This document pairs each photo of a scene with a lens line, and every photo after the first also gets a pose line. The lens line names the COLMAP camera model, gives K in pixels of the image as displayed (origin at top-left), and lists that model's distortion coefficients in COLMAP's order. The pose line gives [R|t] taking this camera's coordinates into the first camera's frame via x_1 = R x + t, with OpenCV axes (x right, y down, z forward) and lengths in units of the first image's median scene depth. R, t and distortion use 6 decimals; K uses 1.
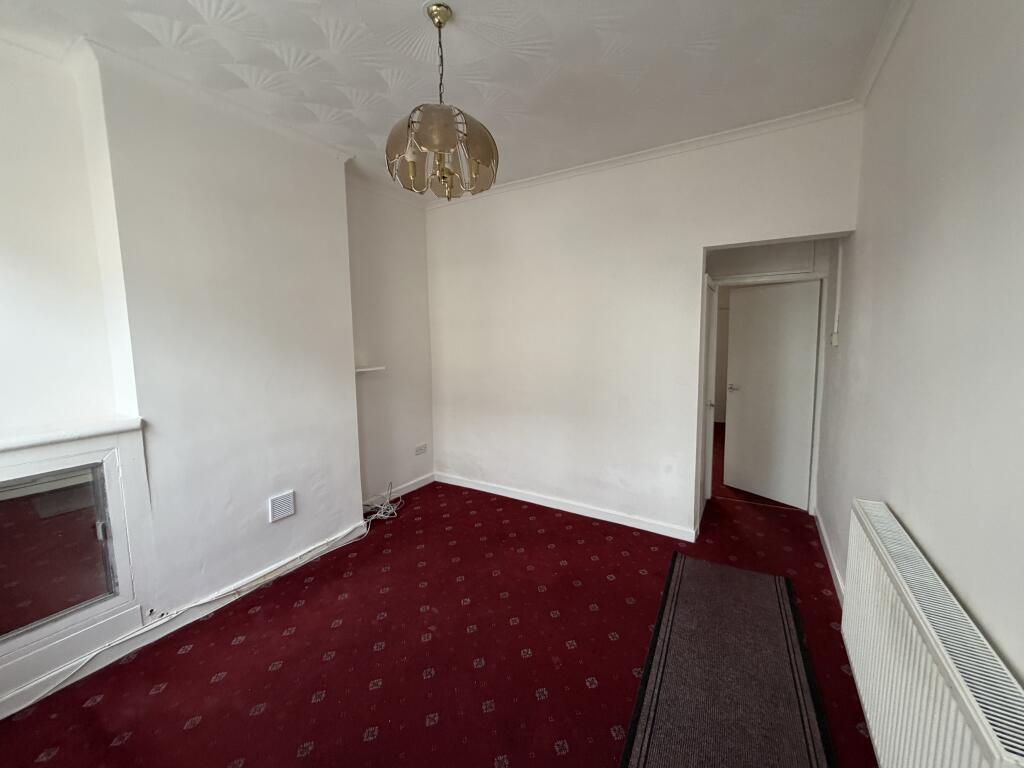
lens RADIAL K [[407.3, 0, 509.9], [0, 407.3, 378.8], [0, 0, 1]] dist [-0.000005, 0.001227]
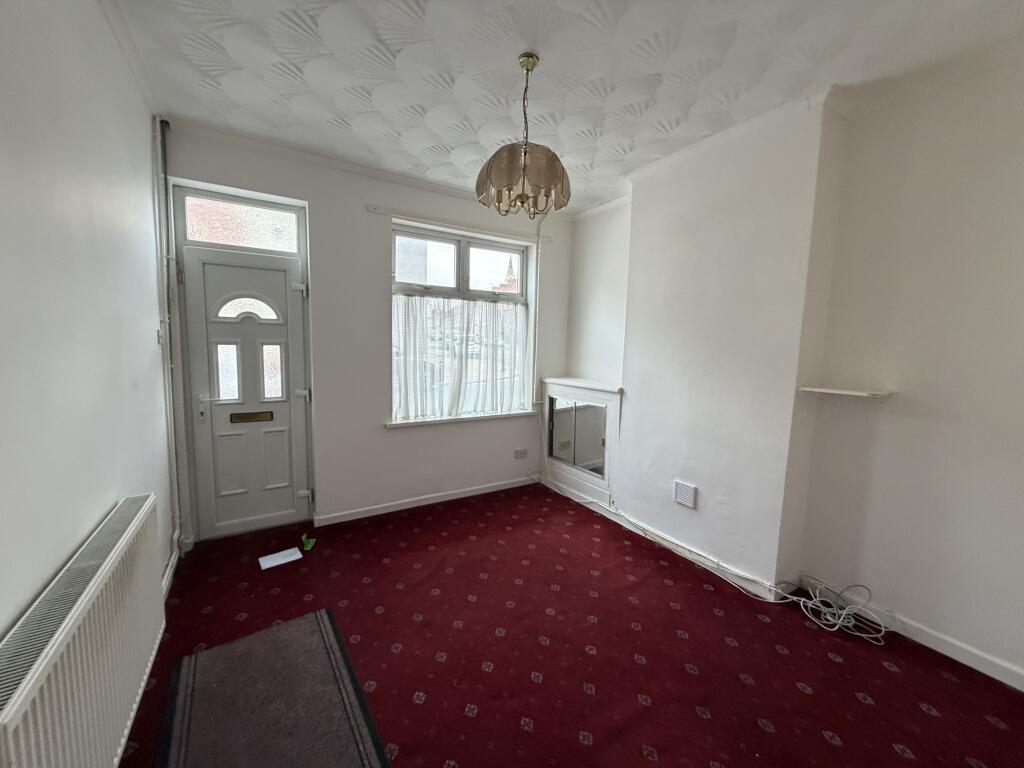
lens RADIAL K [[407.3, 0, 508.8], [0, 407.3, 382.7], [0, 0, 1]] dist [-0.000005, 0.001227]
pose [[-0.461619, 0.093593, -0.882127, 0.719374], [-0.105710, 0.981529, 0.159458, -0.127861], [0.880757, 0.166859, -0.443199, 1.216634]]
